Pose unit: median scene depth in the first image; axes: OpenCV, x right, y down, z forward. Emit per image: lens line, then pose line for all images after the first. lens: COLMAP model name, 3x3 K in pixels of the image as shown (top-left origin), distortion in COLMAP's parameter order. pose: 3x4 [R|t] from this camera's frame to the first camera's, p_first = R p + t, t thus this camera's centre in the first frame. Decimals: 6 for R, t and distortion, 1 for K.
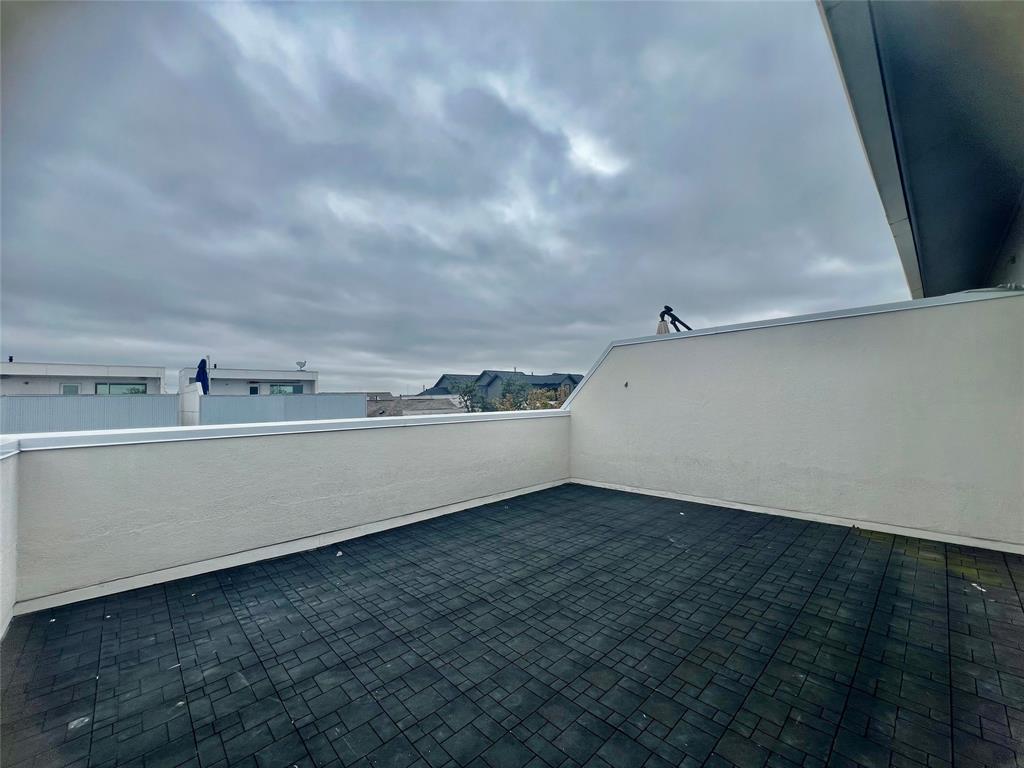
lens RADIAL K [[408.9, 0, 514.3], [0, 408.9, 382.8], [0, 0, 1]] dist [0.002961, -0.000326]
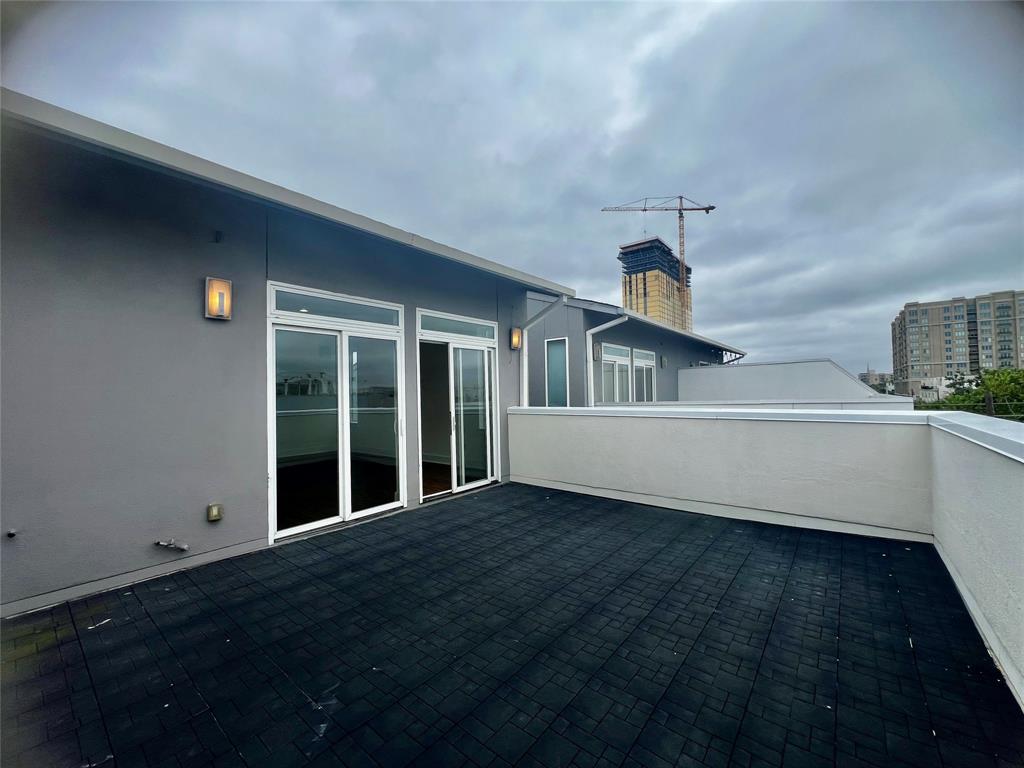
lens RADIAL K [[408.9, 0, 513.0], [0, 408.9, 385.9], [0, 0, 1]] dist [0.002961, -0.000326]
pose [[-0.991224, 0.036204, -0.127136, 0.315256], [0.044143, 0.997210, -0.060190, 0.060920], [0.124602, -0.065274, -0.990057, 2.137857]]
